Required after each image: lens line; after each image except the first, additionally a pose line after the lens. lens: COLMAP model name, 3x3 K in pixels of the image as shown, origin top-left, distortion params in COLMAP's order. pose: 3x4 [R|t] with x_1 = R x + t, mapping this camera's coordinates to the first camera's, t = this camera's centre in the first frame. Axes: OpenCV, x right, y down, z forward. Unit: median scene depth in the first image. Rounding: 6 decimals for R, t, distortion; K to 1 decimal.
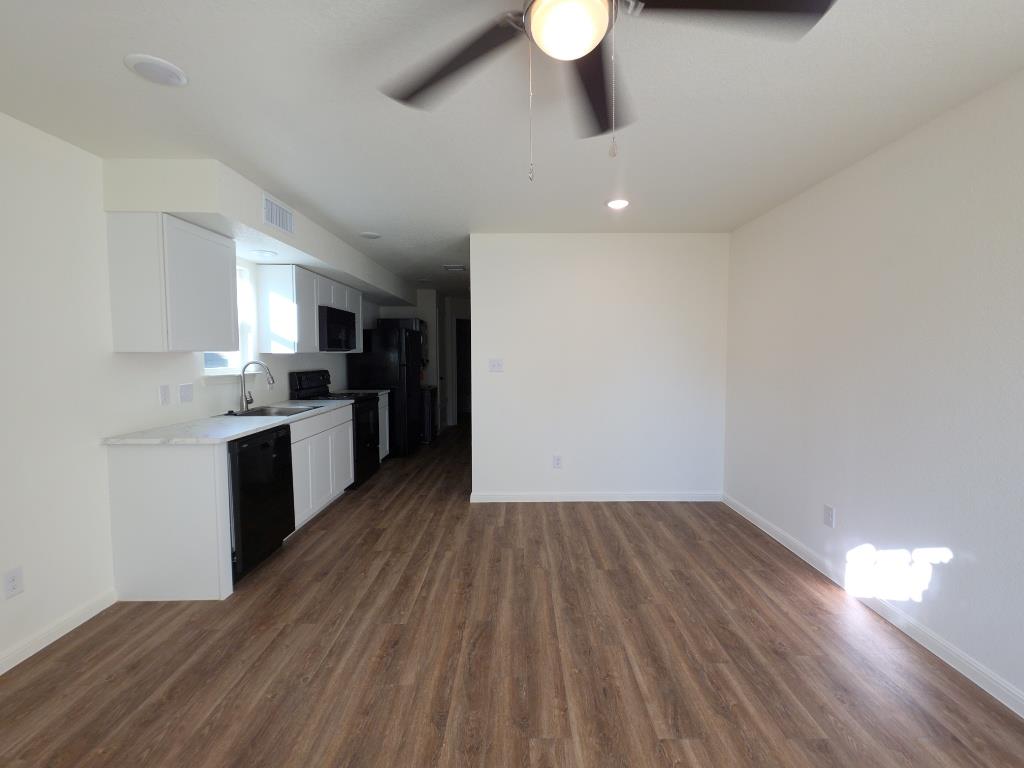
lens RADIAL K [[439.2, 0, 520.5], [0, 439.2, 376.5], [0, 0, 1]] dist [0.021486, -0.009742]
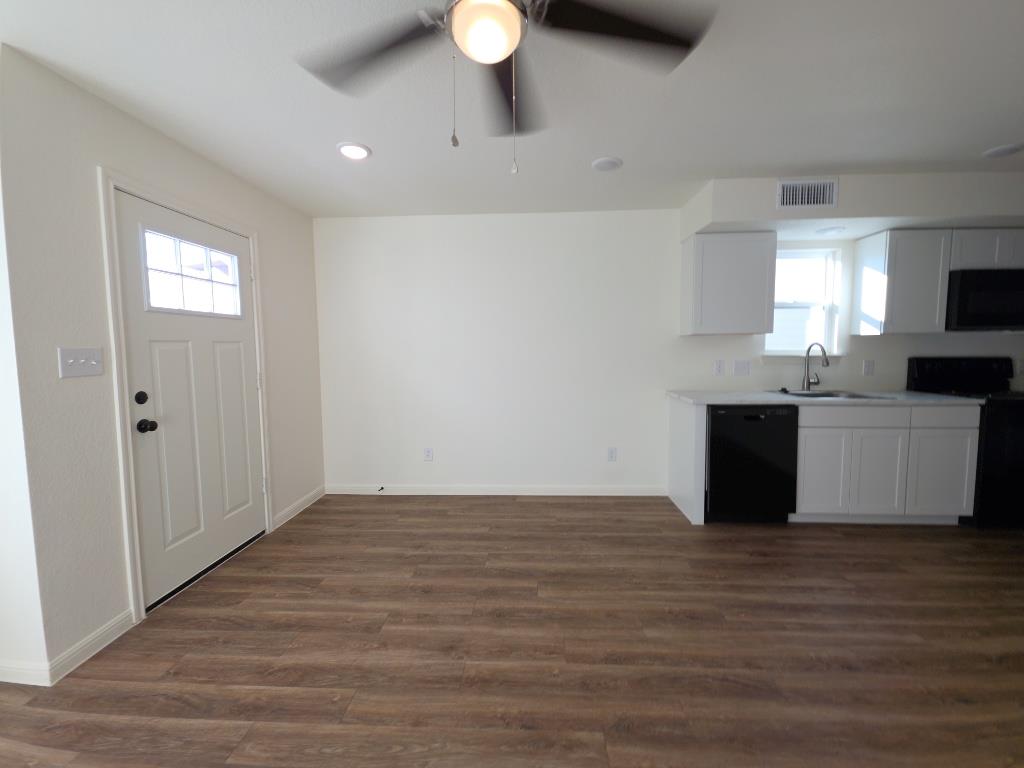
lens RADIAL K [[418.2, 0, 518.4], [0, 418.2, 378.9], [0, 0, 1]] dist [0.017111, -0.008897]
pose [[-0.054627, 0.081108, -0.995207, 0.551535], [-0.047693, 0.995346, 0.083737, -0.001582], [0.997367, 0.052038, -0.050505, 0.526252]]
